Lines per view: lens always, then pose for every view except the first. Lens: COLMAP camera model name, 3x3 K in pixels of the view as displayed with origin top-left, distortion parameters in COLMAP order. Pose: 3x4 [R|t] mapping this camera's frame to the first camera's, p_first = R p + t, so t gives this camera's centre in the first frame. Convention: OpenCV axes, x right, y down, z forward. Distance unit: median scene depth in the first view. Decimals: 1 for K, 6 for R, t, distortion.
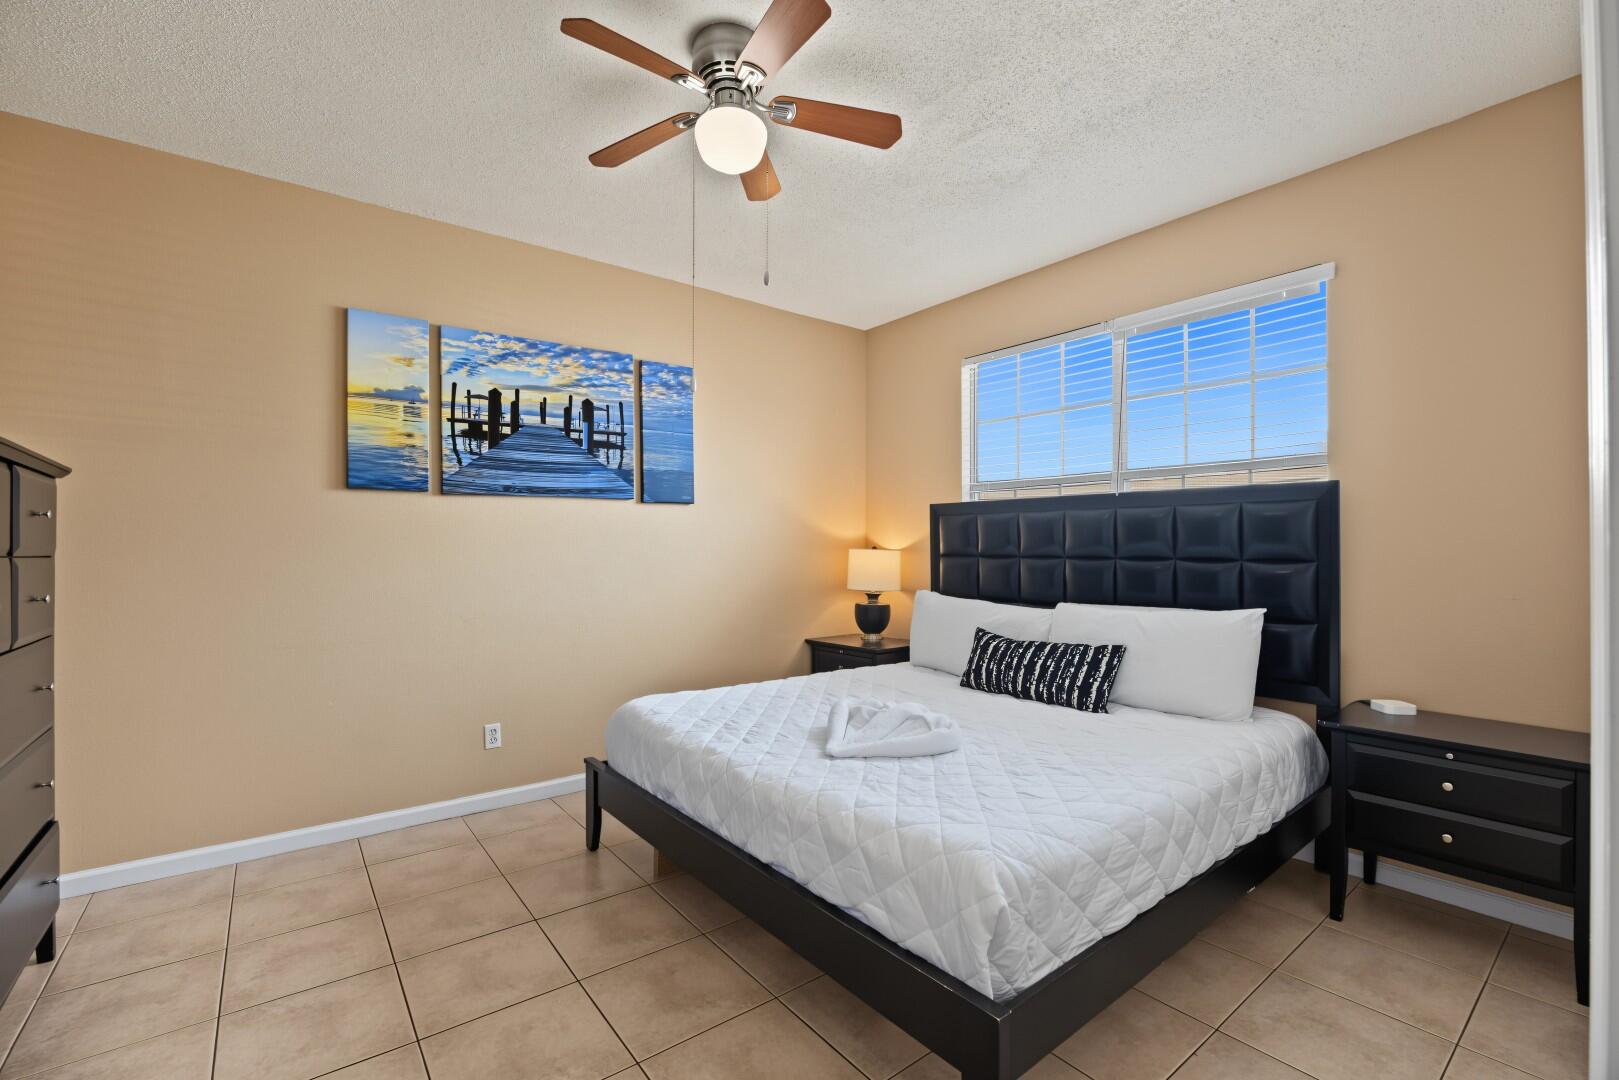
lens RADIAL K [[716.0, 0, 816.2], [0, 716.0, 546.9], [0, 0, 1]] dist [0.001403, 0.000372]
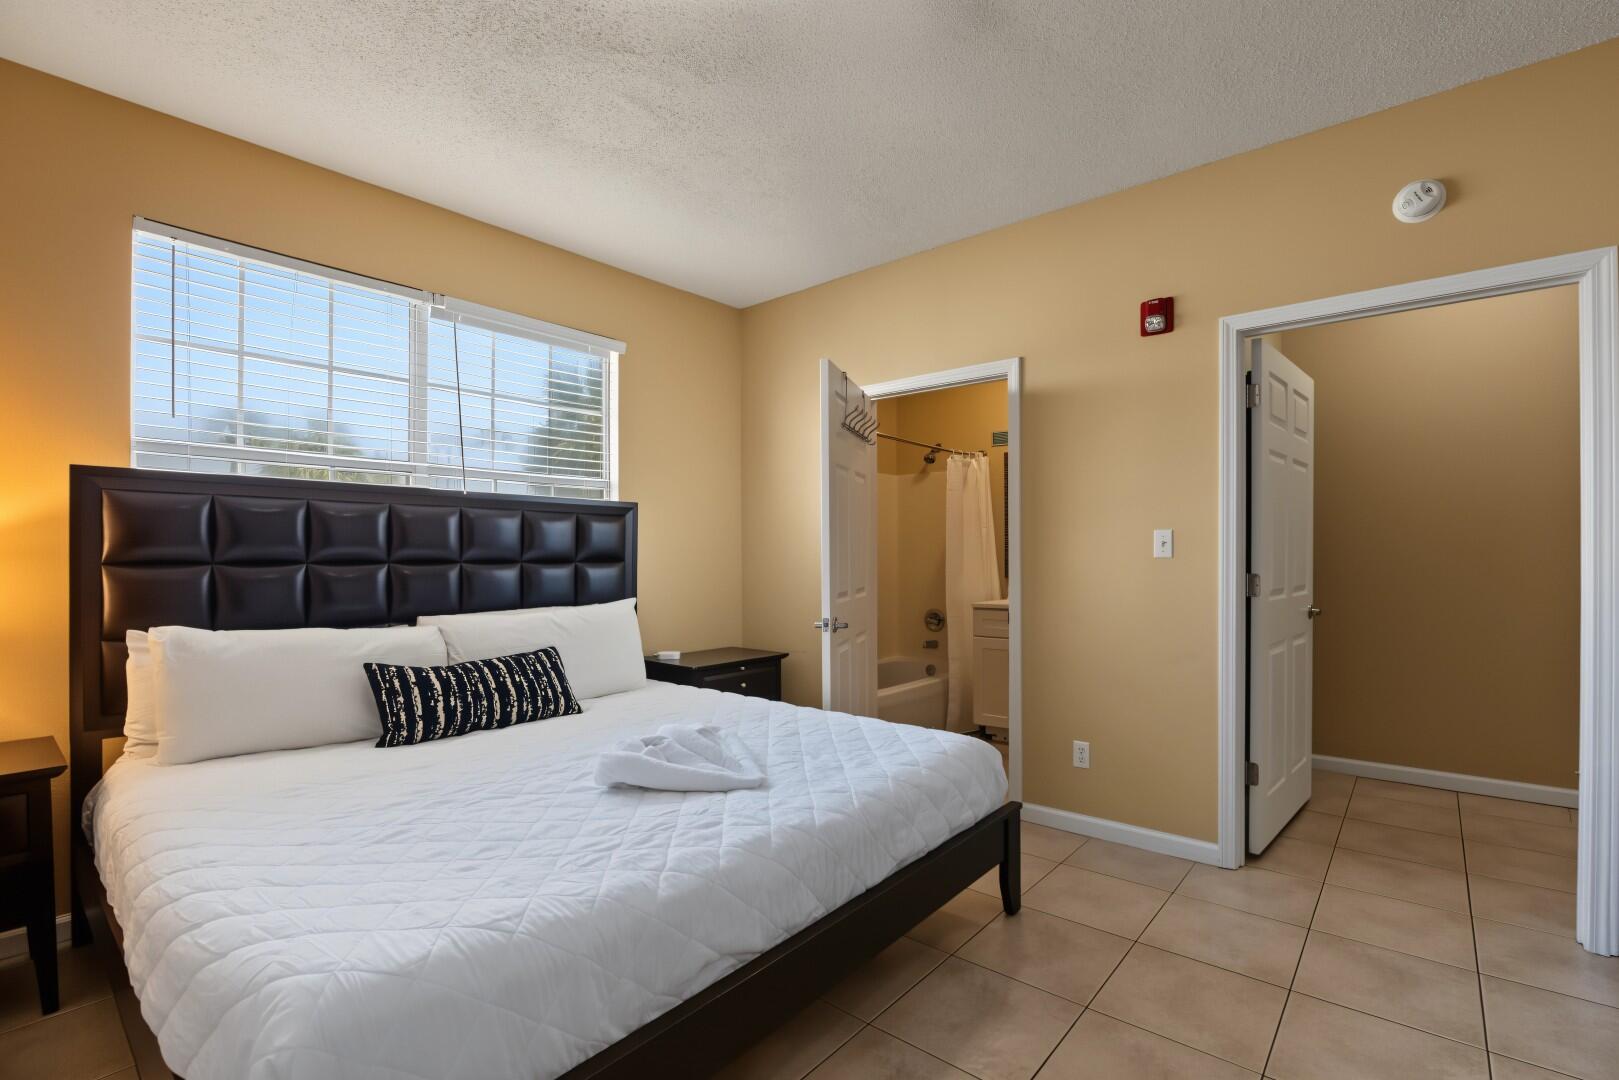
lens RADIAL K [[716.0, 0, 816.2], [0, 716.0, 546.9], [0, 0, 1]] dist [0.001403, 0.000372]
pose [[-0.206505, 0.014127, 0.978344, -0.600545], [-0.003149, 0.999881, -0.015102, 0.009571], [-0.978441, -0.006199, -0.206436, 0.783830]]
